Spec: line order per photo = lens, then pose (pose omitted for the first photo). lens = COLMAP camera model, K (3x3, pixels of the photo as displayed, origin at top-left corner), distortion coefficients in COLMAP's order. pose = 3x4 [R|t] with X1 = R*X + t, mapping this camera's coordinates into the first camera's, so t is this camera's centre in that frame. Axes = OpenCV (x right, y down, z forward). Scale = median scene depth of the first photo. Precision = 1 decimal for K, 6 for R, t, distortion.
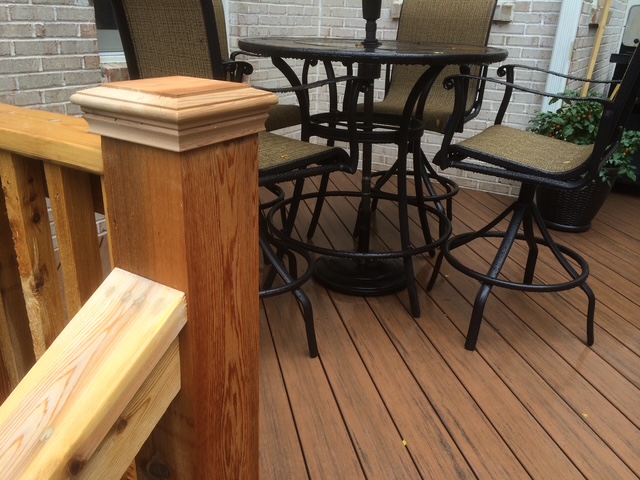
lens RADIAL K [[547.2, 0, 320.7], [0, 547.2, 222.3], [0, 0, 1]] dist [0.004754, -0.002033]
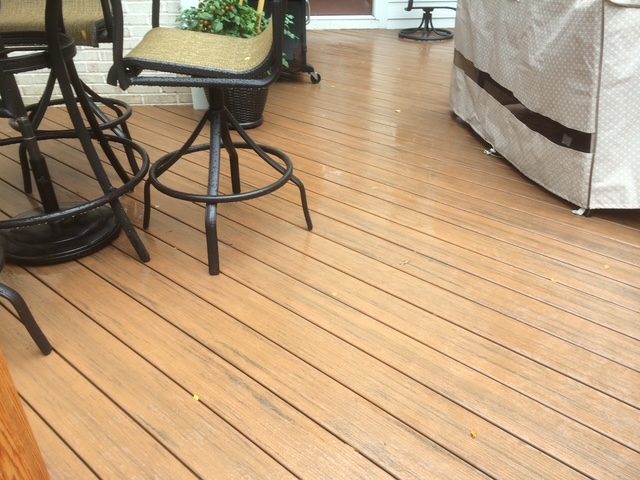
lens RADIAL K [[536.6, 0, 318.4], [0, 536.6, 243.0], [0, 0, 1]] dist [0.067288, -0.094885]
pose [[0.796155, -0.331987, 0.505887, -0.039565], [0.225771, 0.938656, 0.260676, -0.022897], [-0.561395, -0.093324, 0.822269, 0.108976]]
